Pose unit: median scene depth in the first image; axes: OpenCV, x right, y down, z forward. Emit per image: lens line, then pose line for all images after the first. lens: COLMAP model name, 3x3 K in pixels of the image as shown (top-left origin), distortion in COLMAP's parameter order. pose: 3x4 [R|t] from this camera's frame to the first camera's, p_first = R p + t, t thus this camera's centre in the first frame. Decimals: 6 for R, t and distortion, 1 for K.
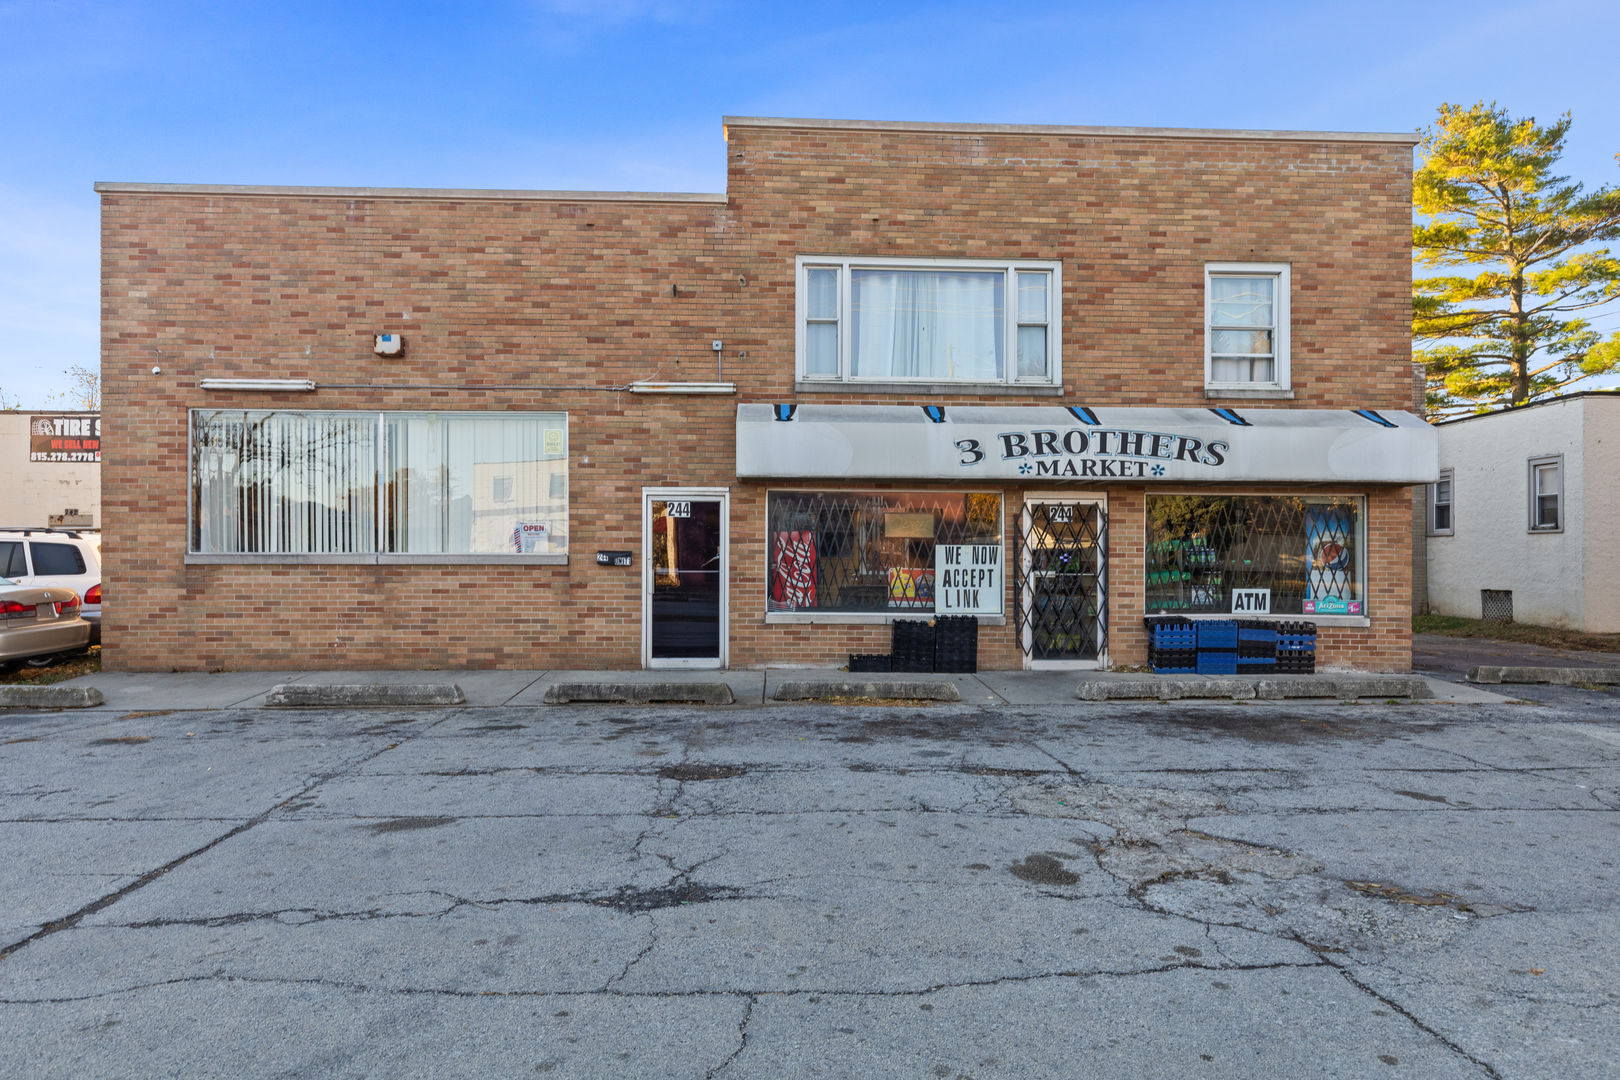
lens RADIAL K [[1020.9, 0, 814.6], [0, 1020.9, 551.8], [0, 0, 1]] dist [0.002276, -0.001988]
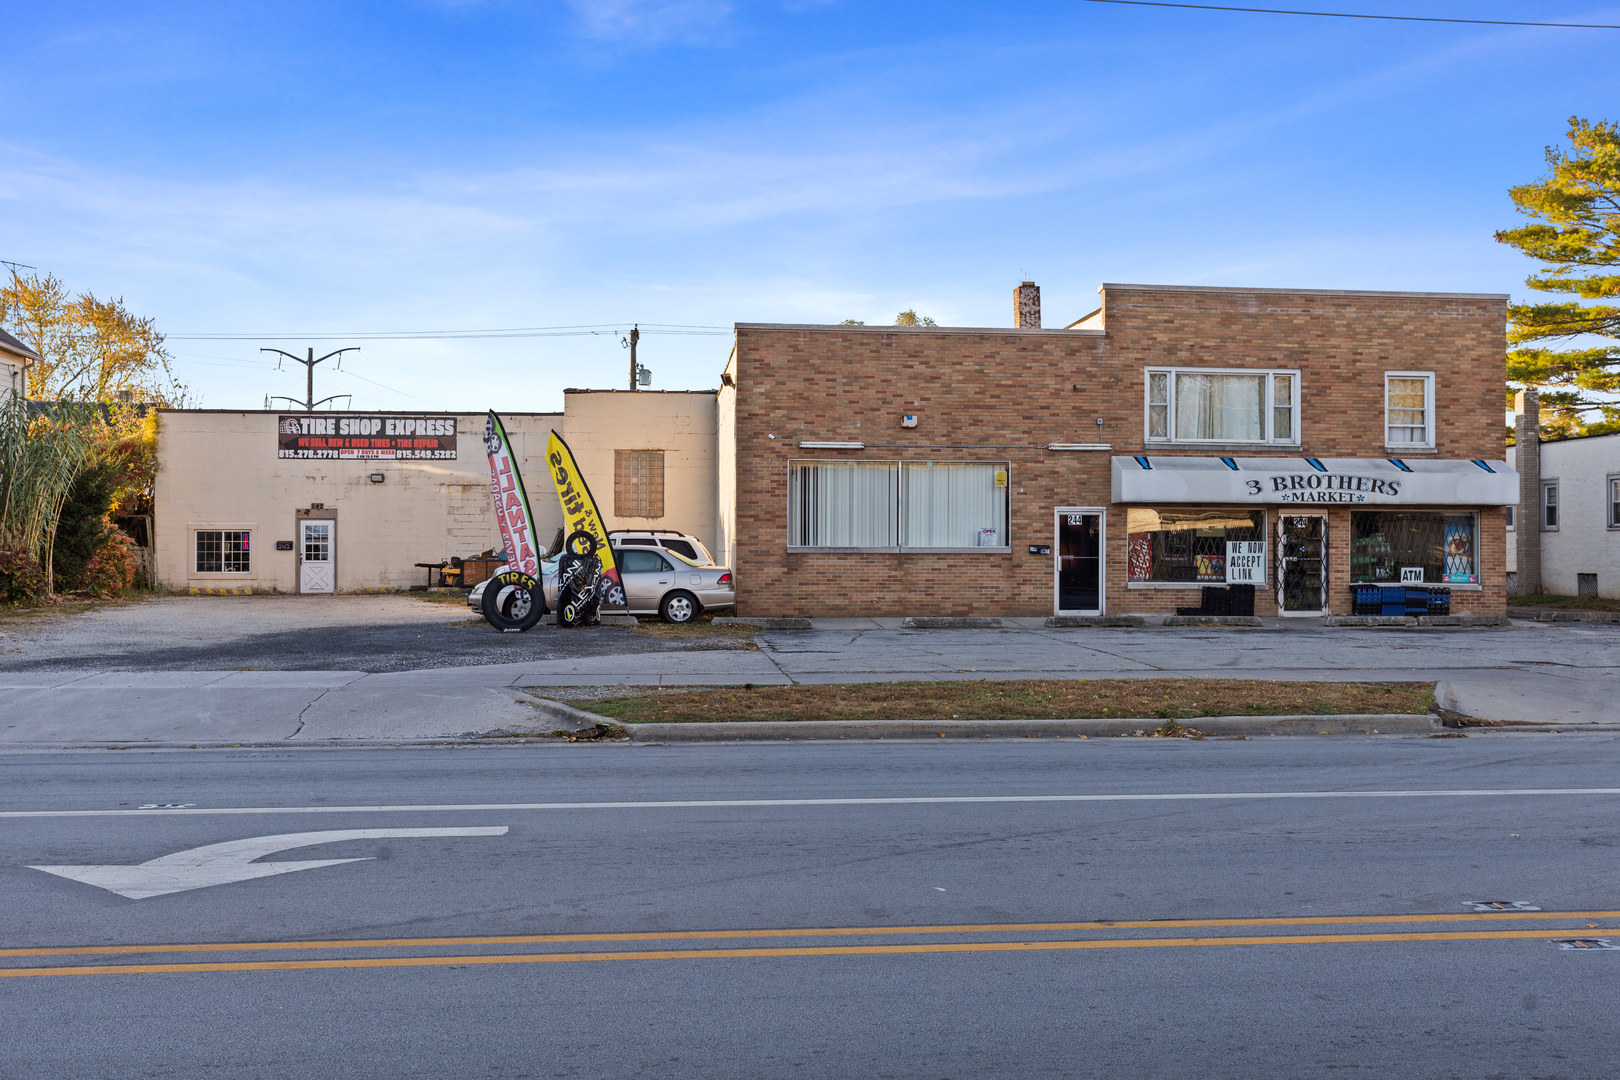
lens RADIAL K [[1585.8, 0, 807.4], [0, 1585.8, 533.2], [0, 0, 1]] dist [-0.003717, 0.000000]
pose [[0.998006, 0.000198, 0.063117, -0.728725], [0.000016, 0.999994, -0.003393, -0.011235], [-0.063118, 0.003387, 0.998000, -1.534928]]
